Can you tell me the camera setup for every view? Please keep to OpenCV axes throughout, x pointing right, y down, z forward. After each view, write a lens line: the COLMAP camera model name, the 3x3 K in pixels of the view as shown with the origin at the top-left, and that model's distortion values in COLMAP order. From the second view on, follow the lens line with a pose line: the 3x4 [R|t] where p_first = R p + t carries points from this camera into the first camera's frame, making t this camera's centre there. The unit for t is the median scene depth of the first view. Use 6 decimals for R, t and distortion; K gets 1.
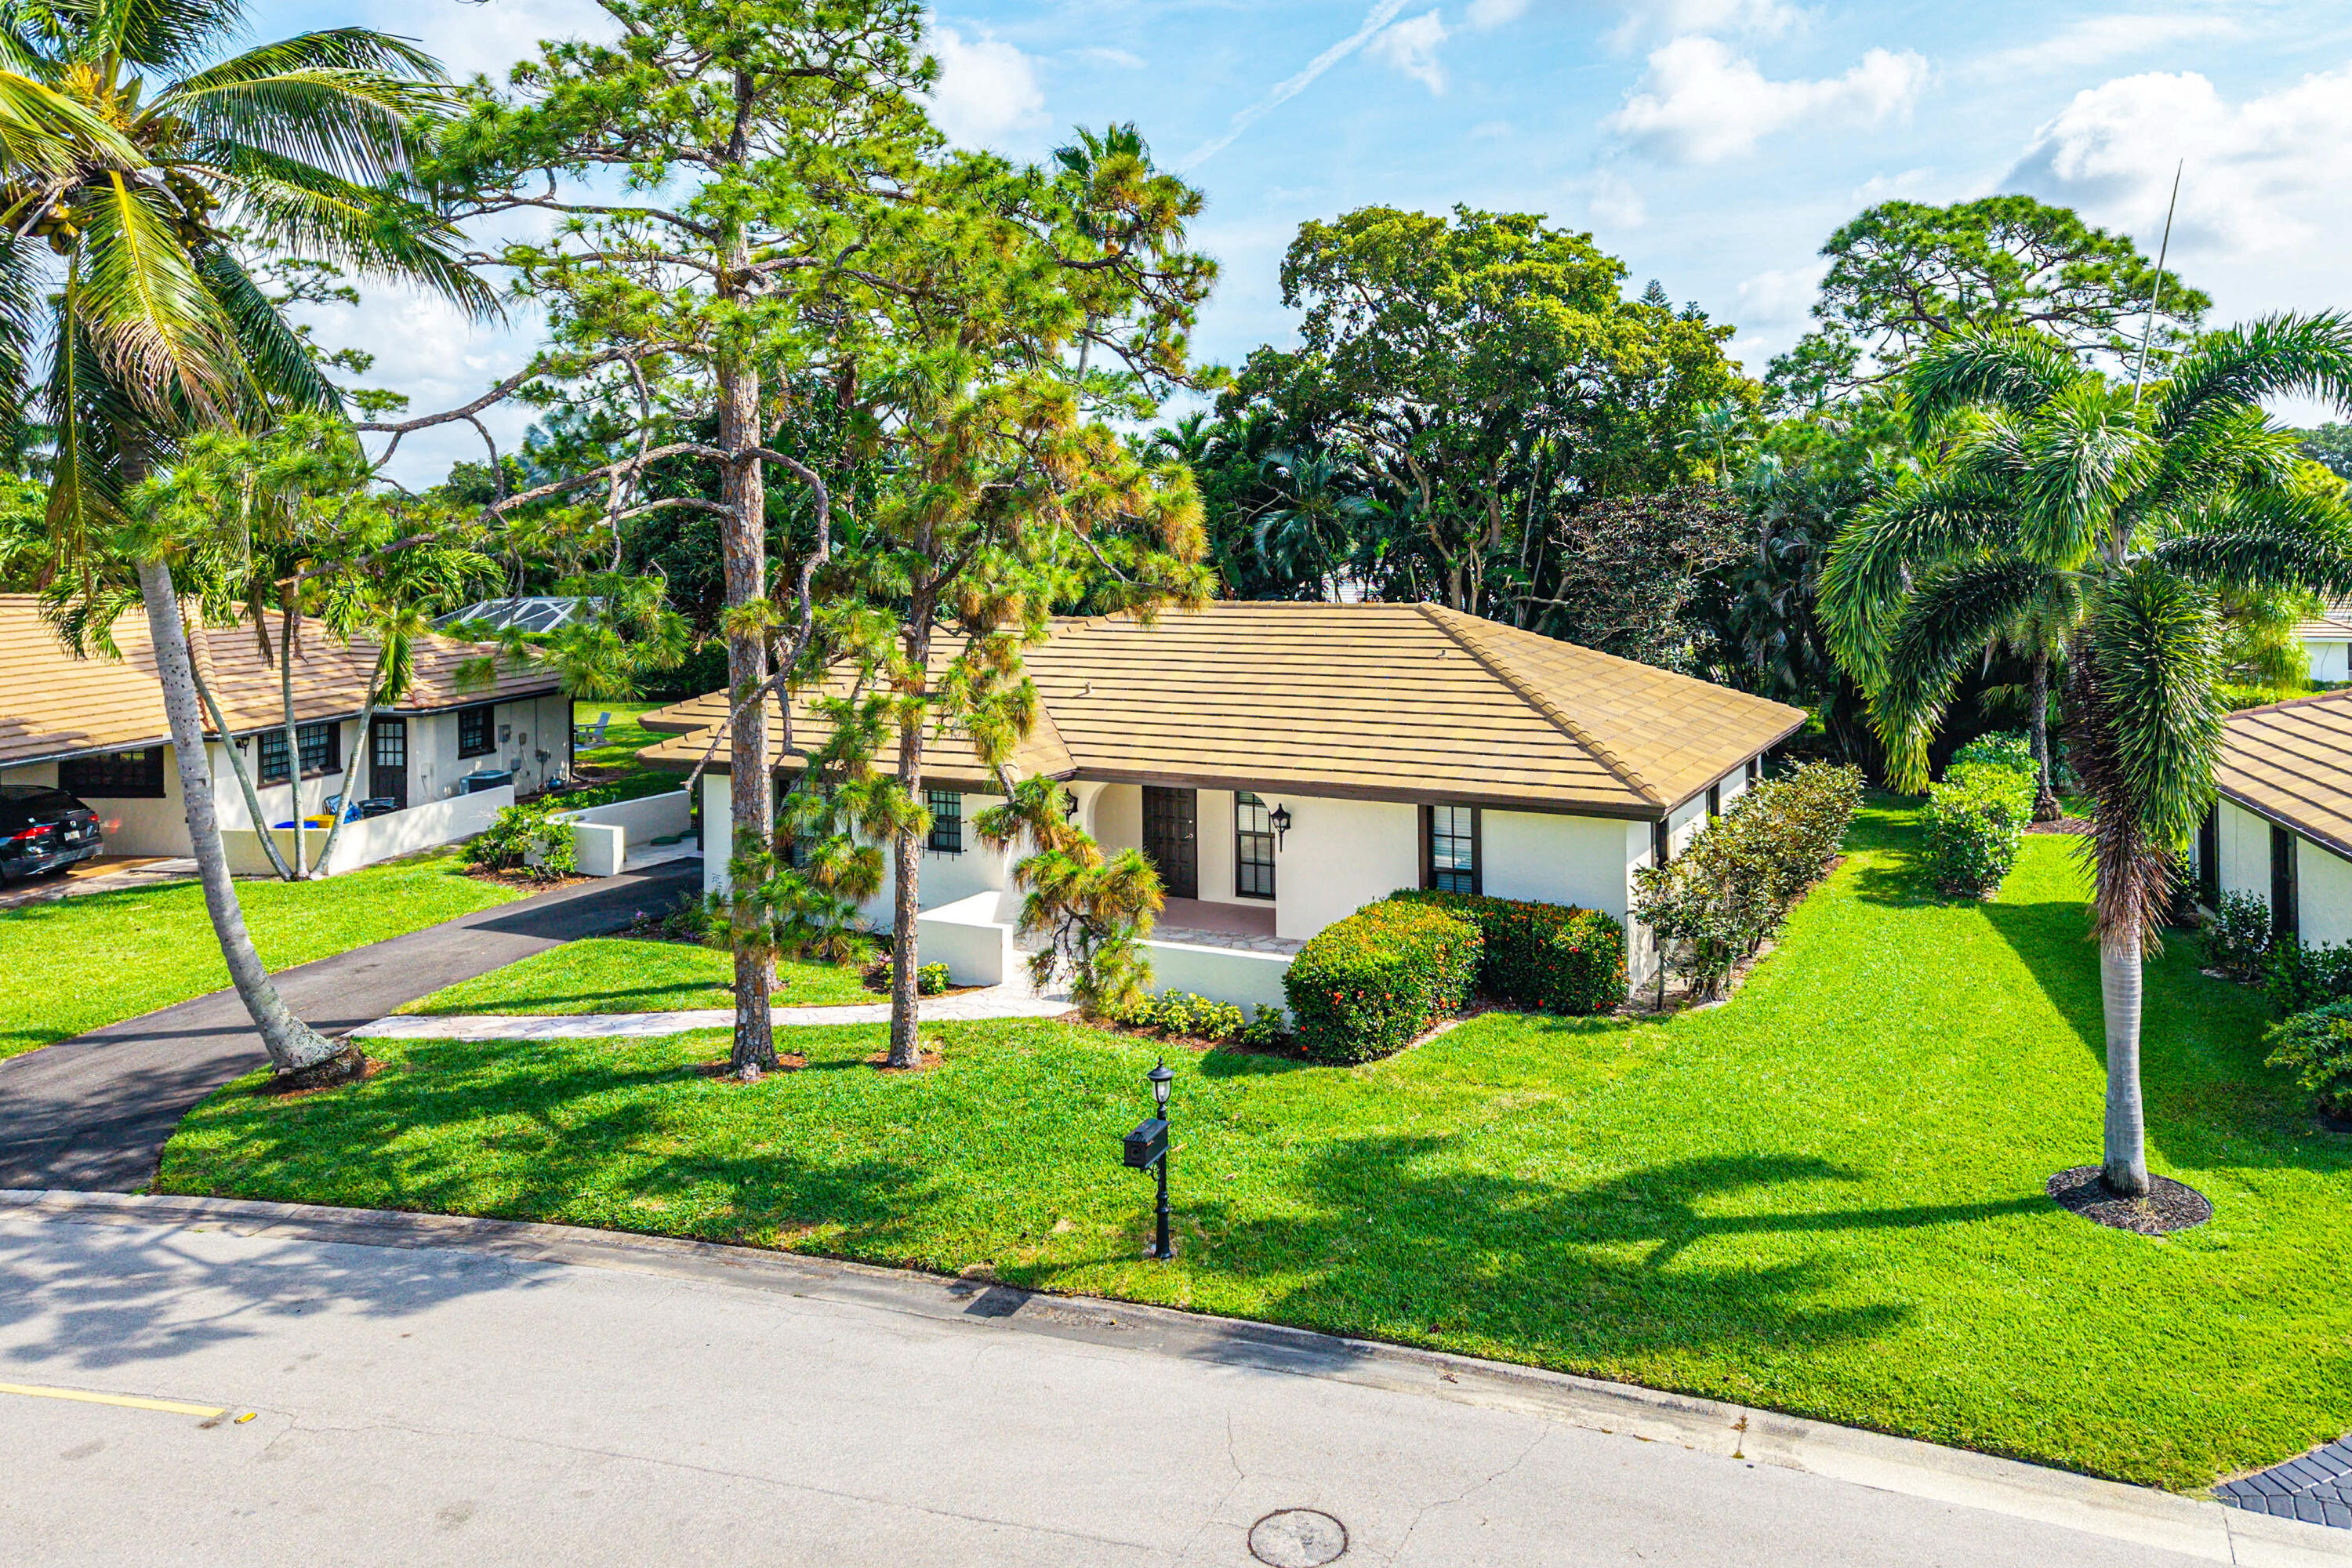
lens RADIAL K [[1549.6, 0, 1342.7], [0, 1549.6, 906.1], [0, 0, 1]] dist [0.027029, 0.009849]
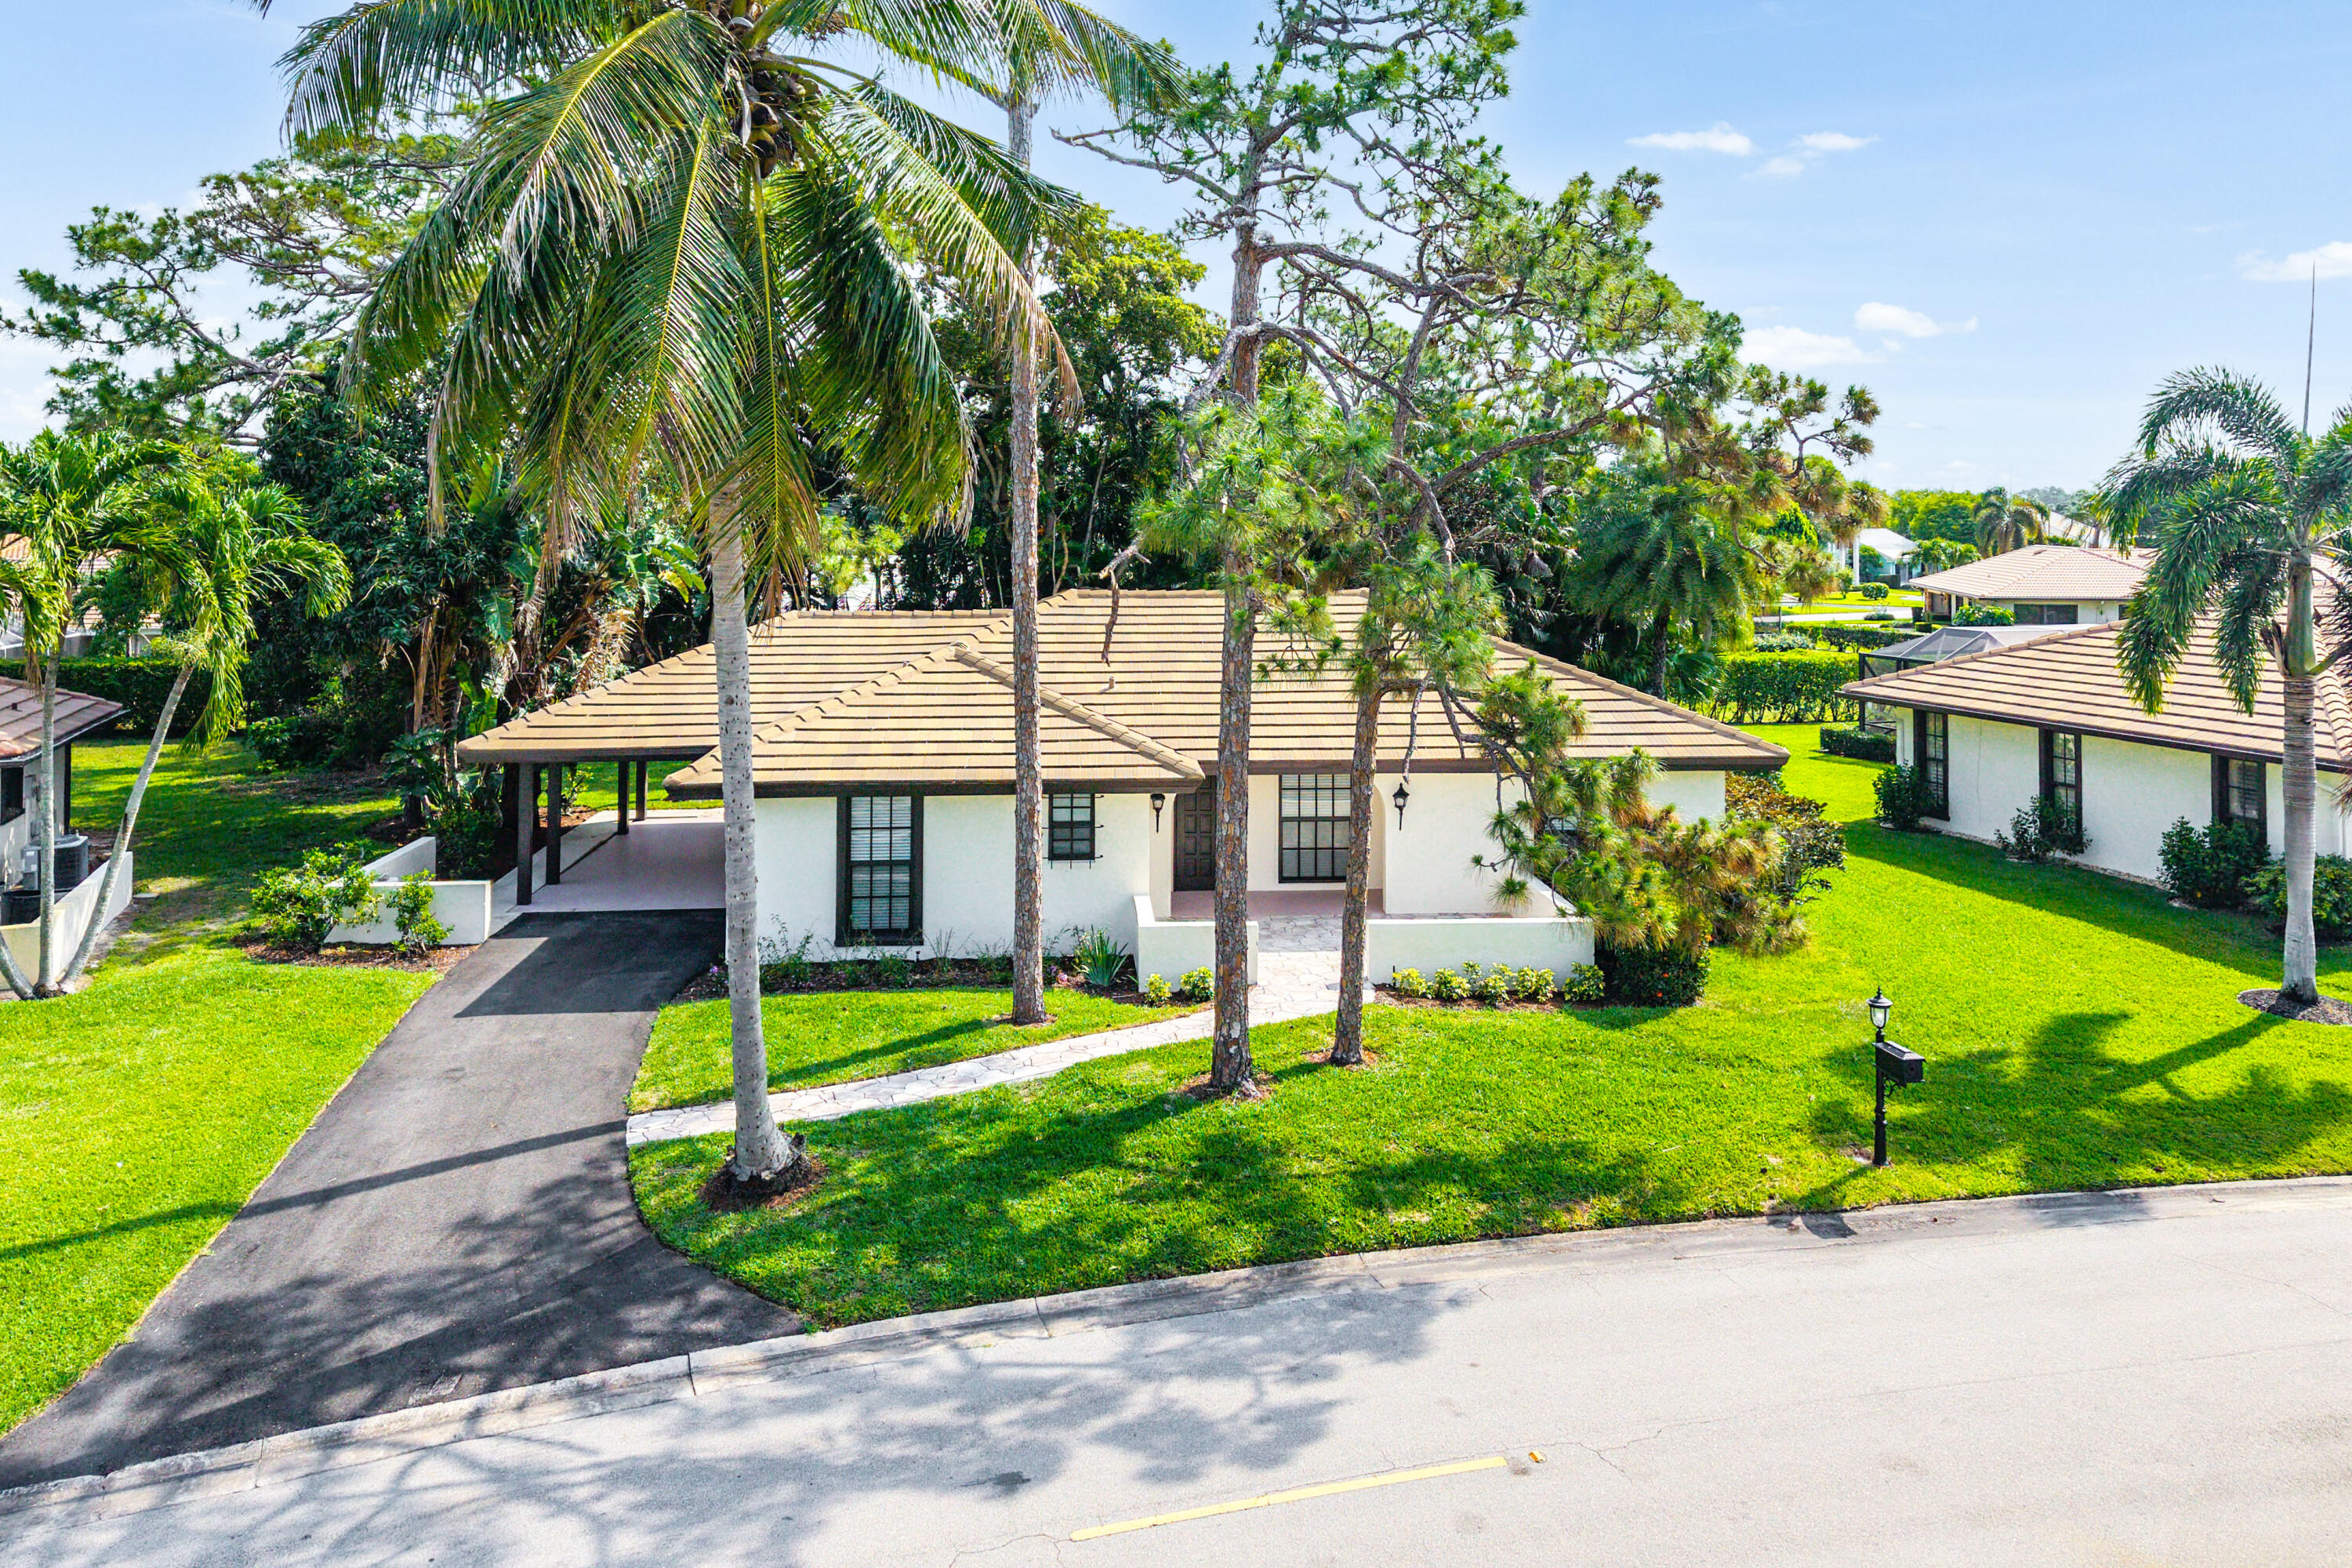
lens RADIAL K [[1620.9, 0, 1179.9], [0, 1620.9, 735.4], [0, 0, 1]] dist [0.031145, -0.004911]
pose [[0.885335, -0.059714, 0.461104, -1.115313], [0.105072, 0.991759, -0.073308, -0.051596], [-0.452927, 0.113351, 0.884313, 0.145031]]
